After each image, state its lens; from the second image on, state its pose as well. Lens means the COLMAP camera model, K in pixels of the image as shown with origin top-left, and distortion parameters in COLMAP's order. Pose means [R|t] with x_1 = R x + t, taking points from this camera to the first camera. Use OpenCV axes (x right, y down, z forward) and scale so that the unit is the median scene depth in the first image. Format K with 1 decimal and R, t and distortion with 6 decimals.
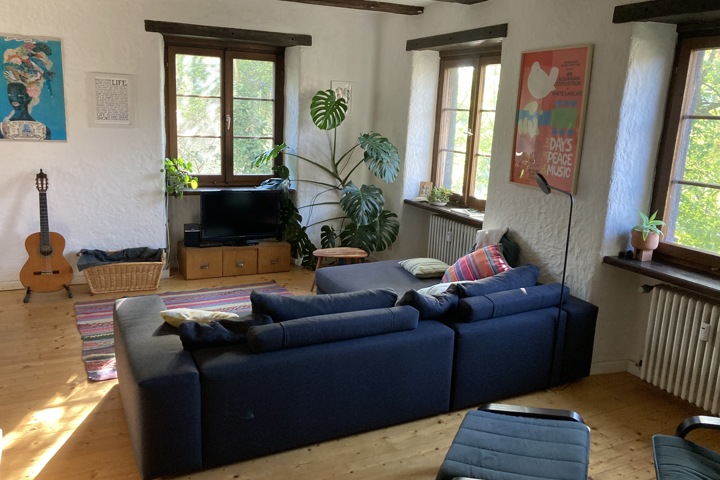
lens RADIAL K [[589.0, 0, 360.0], [0, 589.0, 238.1], [0, 0, 1]] dist [-0.007986, -0.002189]
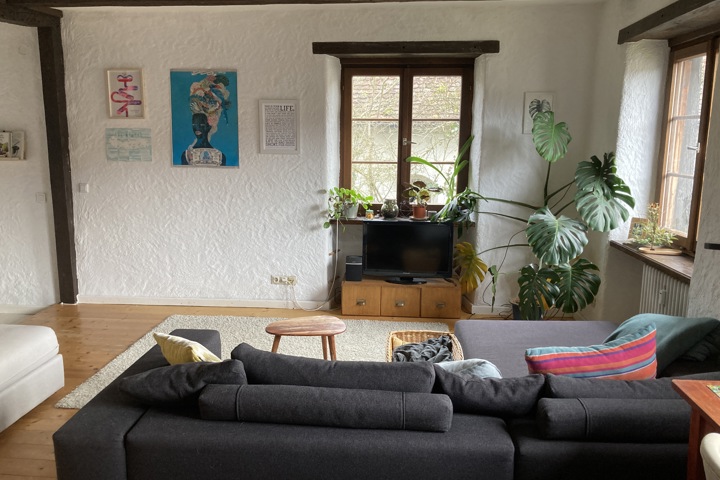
lens RADIAL K [[589.0, 0, 359.7], [0, 589.0, 241.6], [0, 0, 1]] dist [-0.007986, -0.002189]
pose [[0.858359, 0.049531, -0.510653, 0.208796], [-0.079527, 0.996144, -0.037057, -0.012808], [0.506849, 0.072419, 0.858988, 0.220515]]
